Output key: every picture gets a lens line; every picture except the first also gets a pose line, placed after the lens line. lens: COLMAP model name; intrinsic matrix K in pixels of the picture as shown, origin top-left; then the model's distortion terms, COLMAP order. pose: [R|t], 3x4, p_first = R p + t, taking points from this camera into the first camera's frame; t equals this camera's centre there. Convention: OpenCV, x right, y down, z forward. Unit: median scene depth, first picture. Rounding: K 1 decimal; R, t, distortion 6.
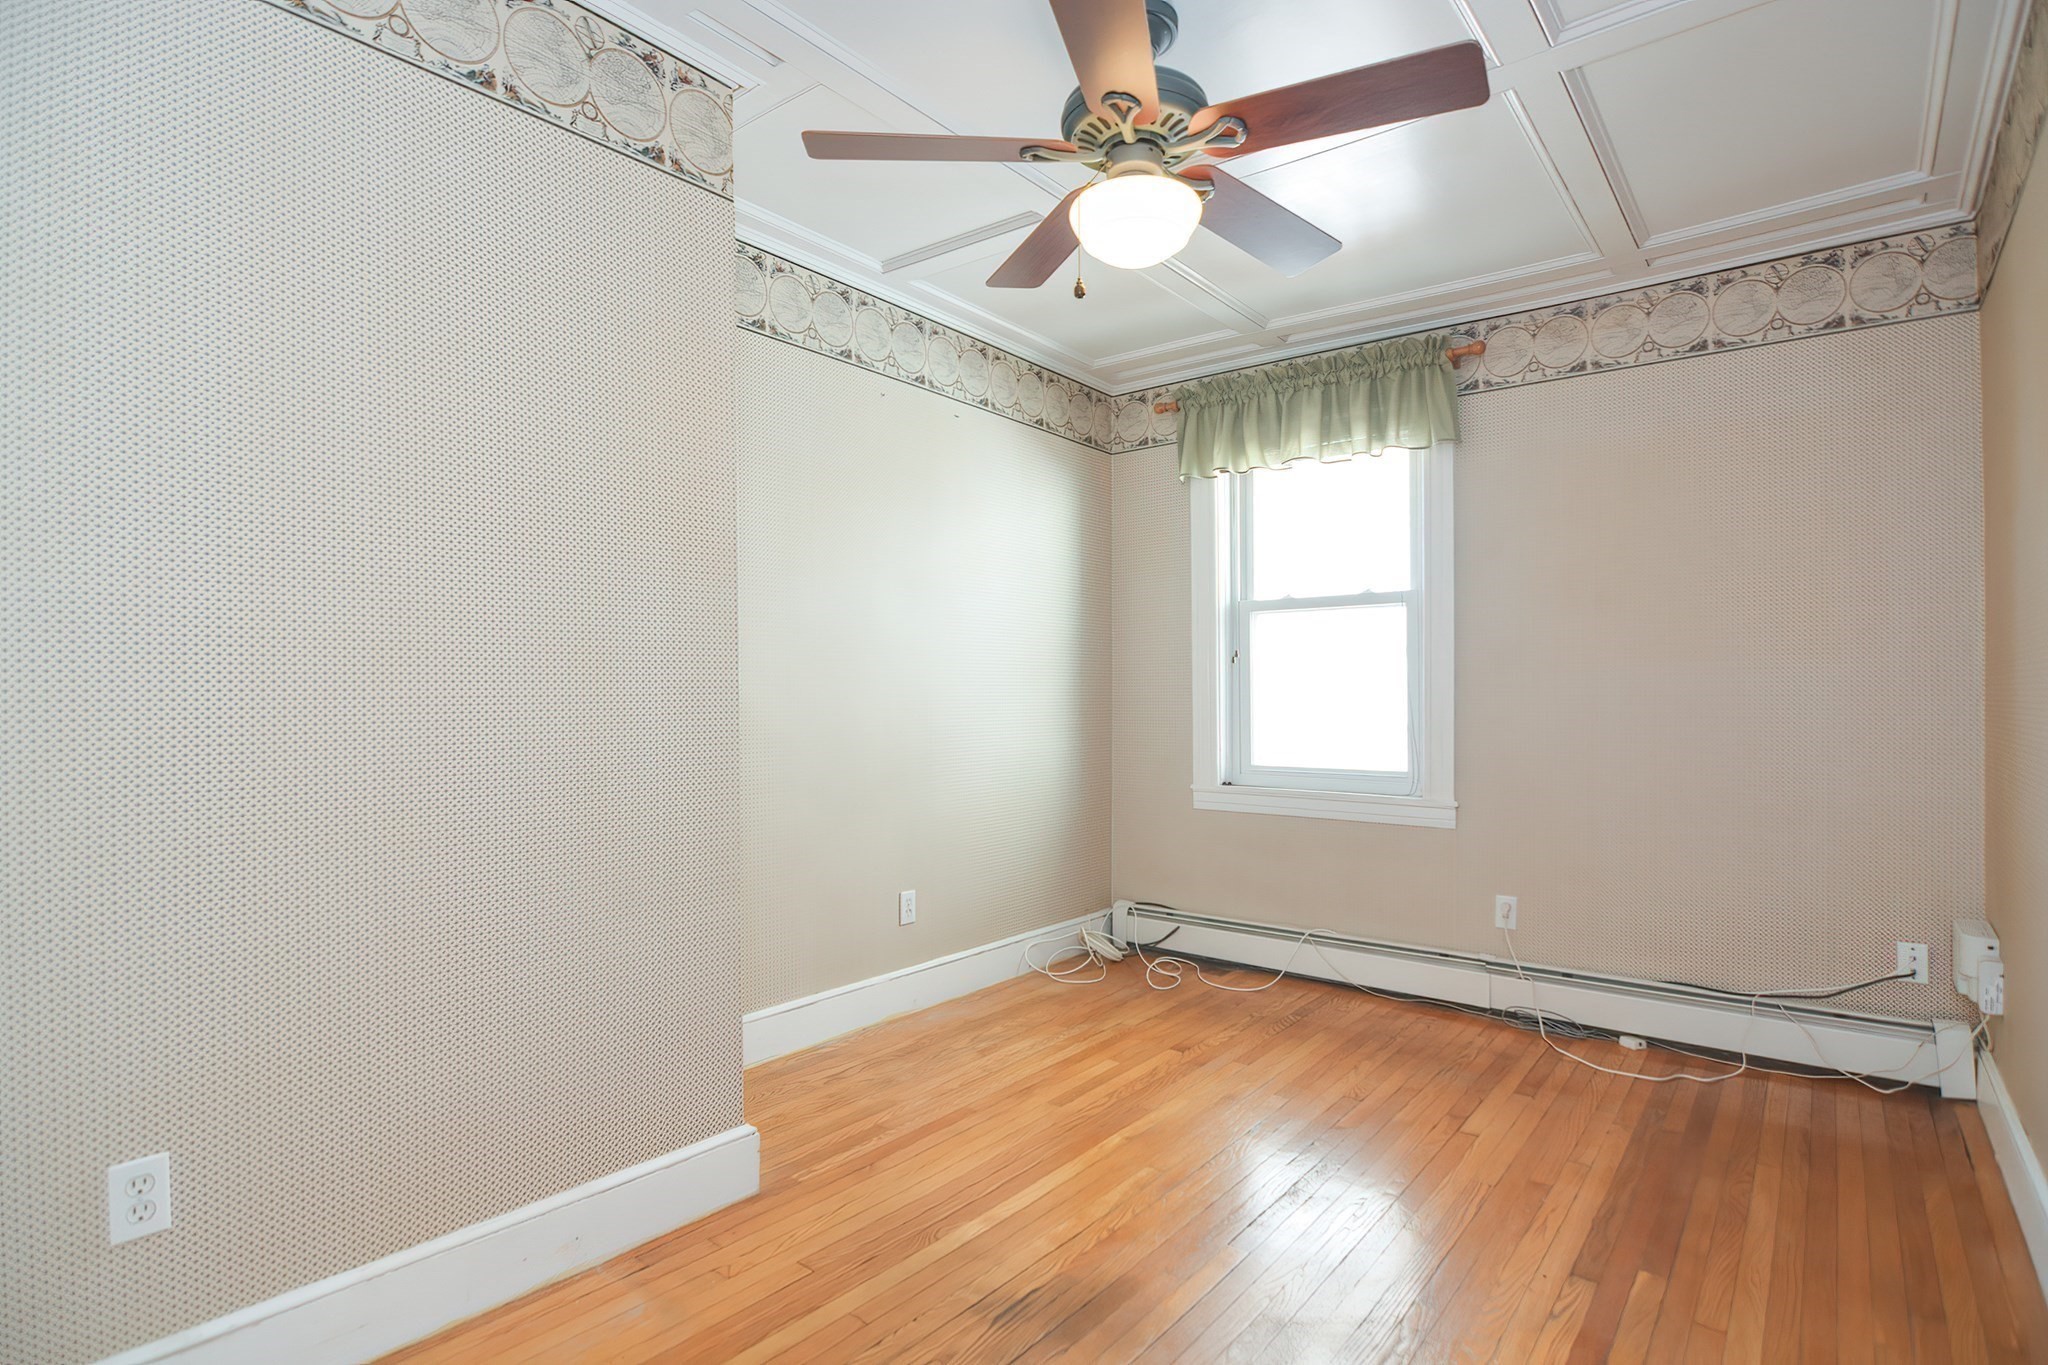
lens RADIAL K [[1014.8, 0, 1033.4], [0, 1014.8, 684.2], [0, 0, 1]] dist [-0.020191, -0.000818]
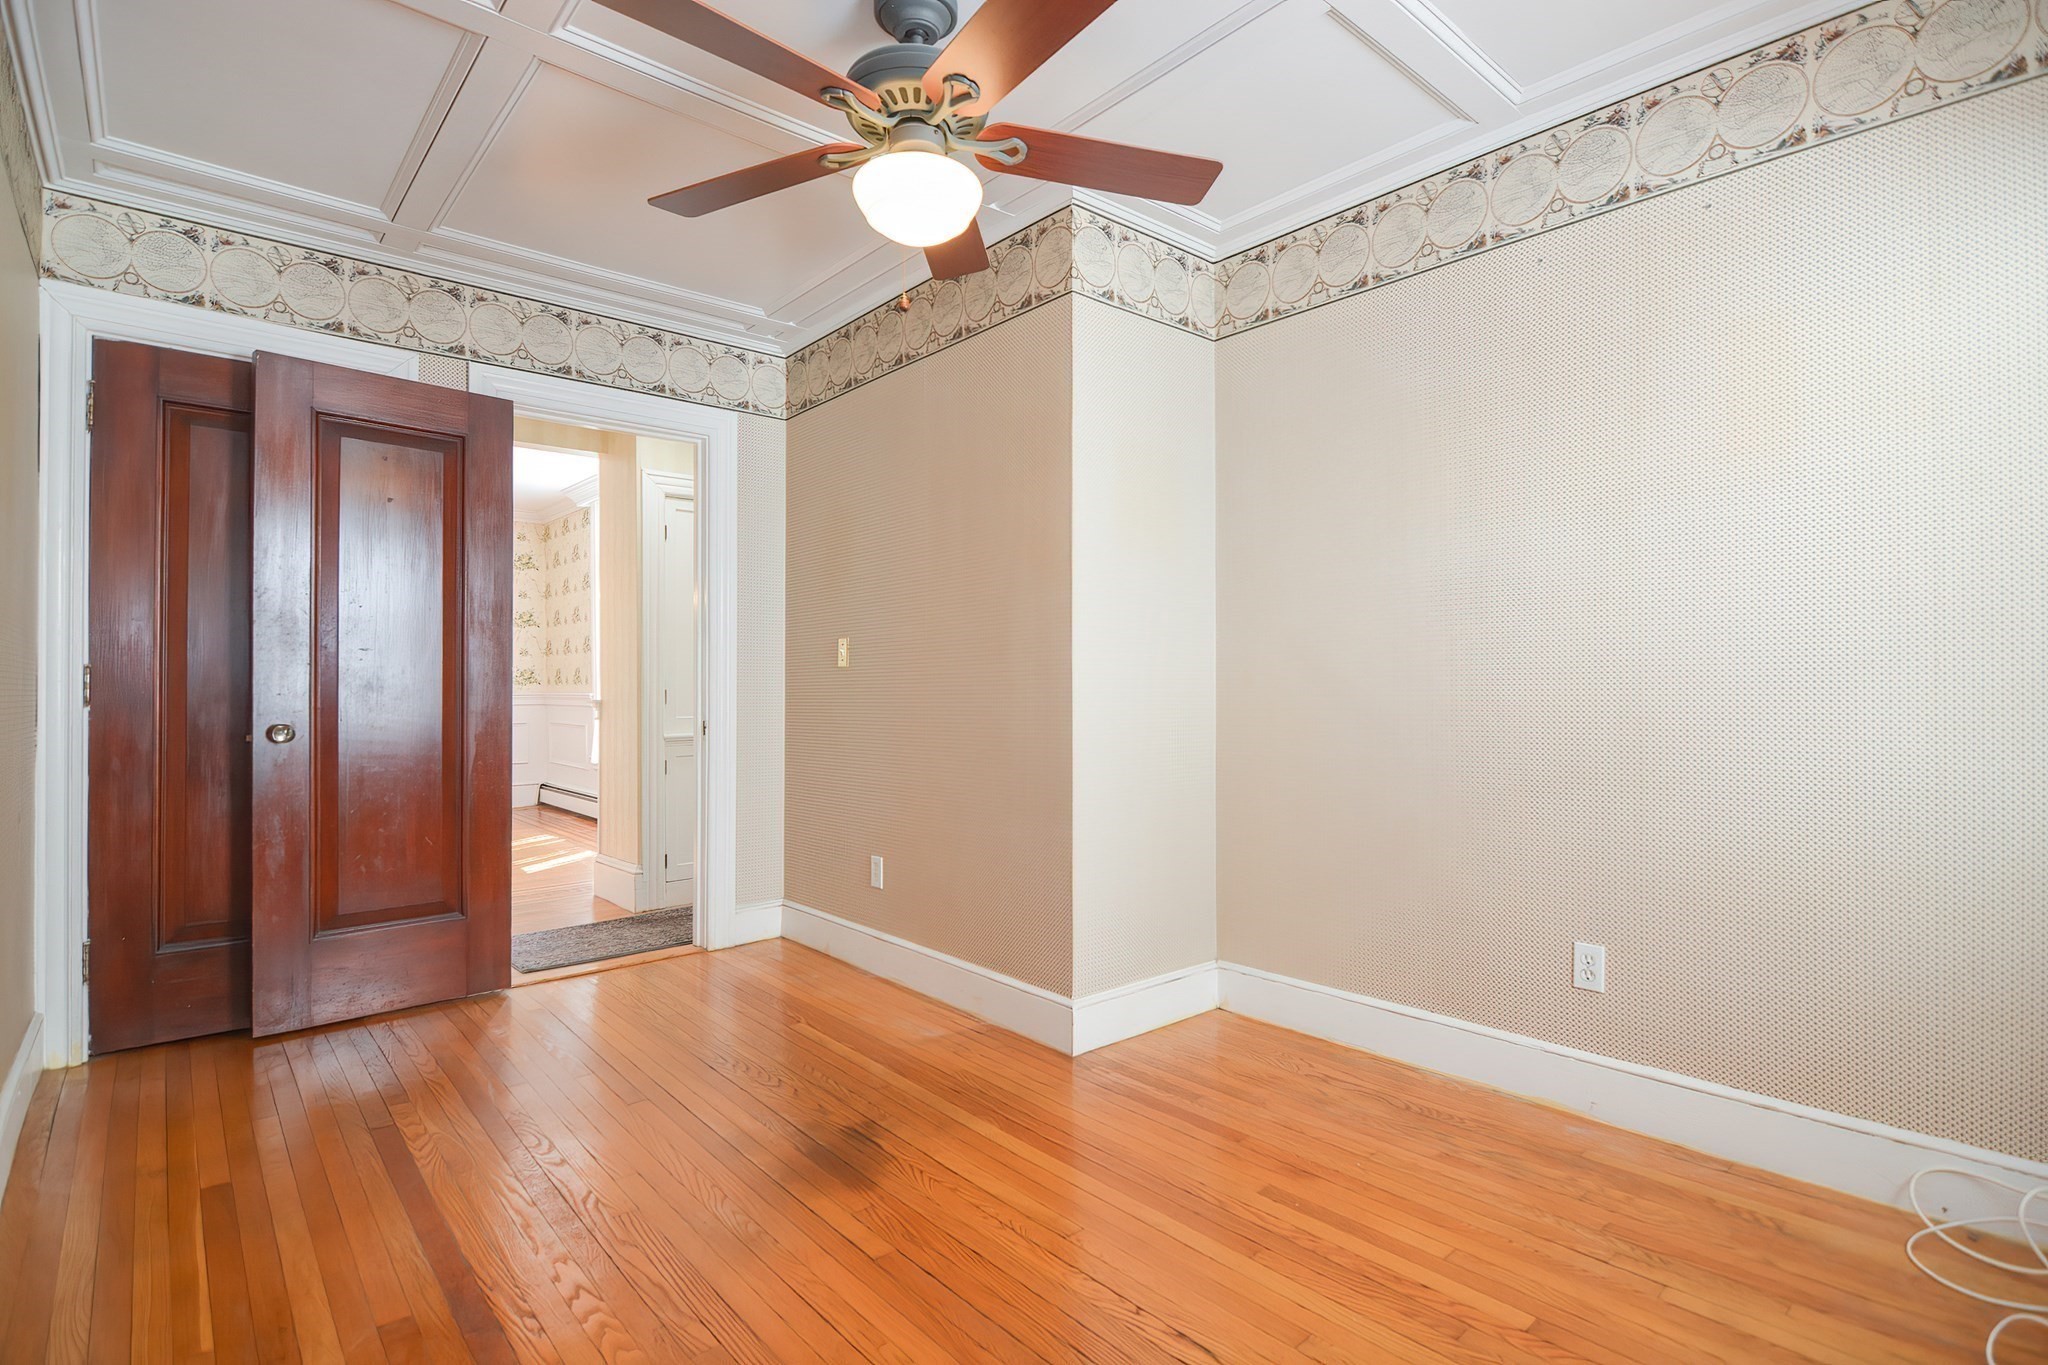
lens RADIAL K [[1014.8, 0, 1033.4], [0, 1014.8, 684.2], [0, 0, 1]] dist [-0.020191, -0.000818]
pose [[-0.190374, -0.005008, -0.981699, 0.651904], [0.013217, 0.999883, -0.007663, 0.025752], [0.981623, -0.014434, -0.190286, 0.780702]]
